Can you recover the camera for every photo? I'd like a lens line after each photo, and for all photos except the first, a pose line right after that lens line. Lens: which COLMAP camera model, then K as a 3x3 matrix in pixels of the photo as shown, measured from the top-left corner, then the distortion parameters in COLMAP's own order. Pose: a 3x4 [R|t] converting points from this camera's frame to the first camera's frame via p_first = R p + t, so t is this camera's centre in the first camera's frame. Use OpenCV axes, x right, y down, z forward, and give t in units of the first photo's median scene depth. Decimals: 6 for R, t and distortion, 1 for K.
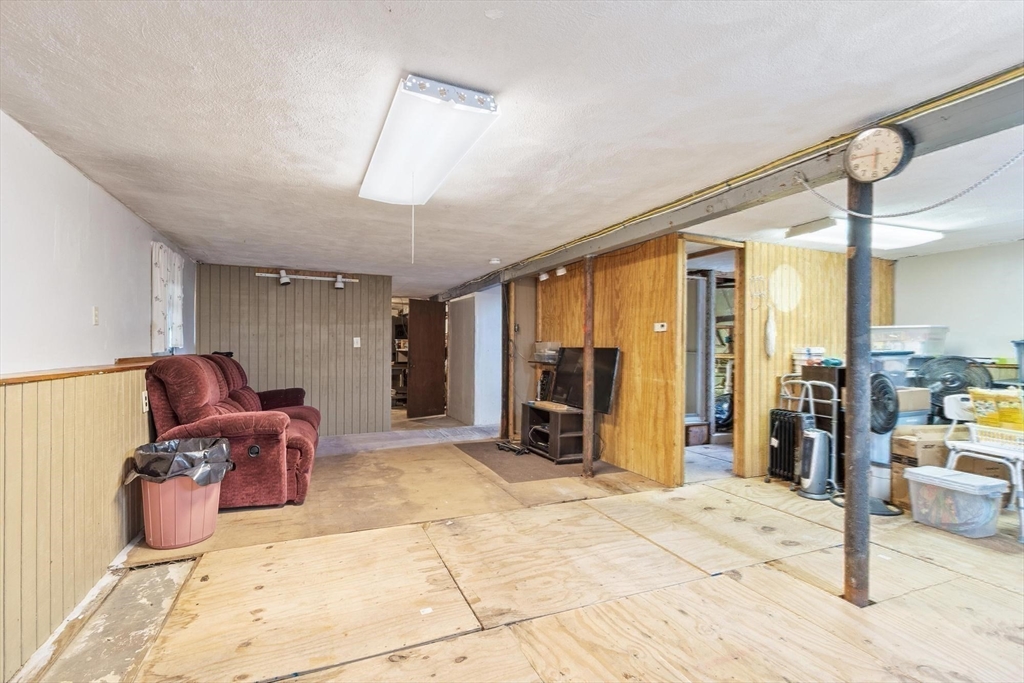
lens RADIAL K [[451.0, 0, 494.7], [0, 451.0, 352.2], [0, 0, 1]] dist [0.000073, 0.000048]
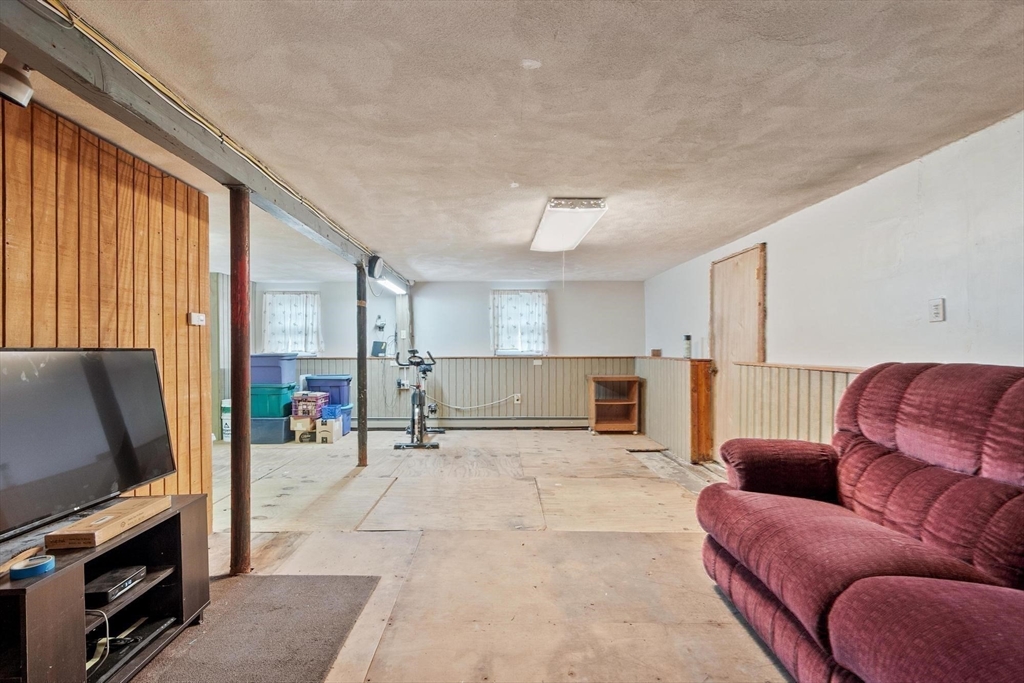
lens RADIAL K [[451.0, 0, 494.7], [0, 451.0, 352.2], [0, 0, 1]] dist [0.000073, 0.000048]
pose [[-0.921737, -0.005860, 0.387771, -0.412777], [-0.000482, 0.999902, 0.013964, -0.014385], [-0.387815, 0.012684, -0.921650, 1.837740]]
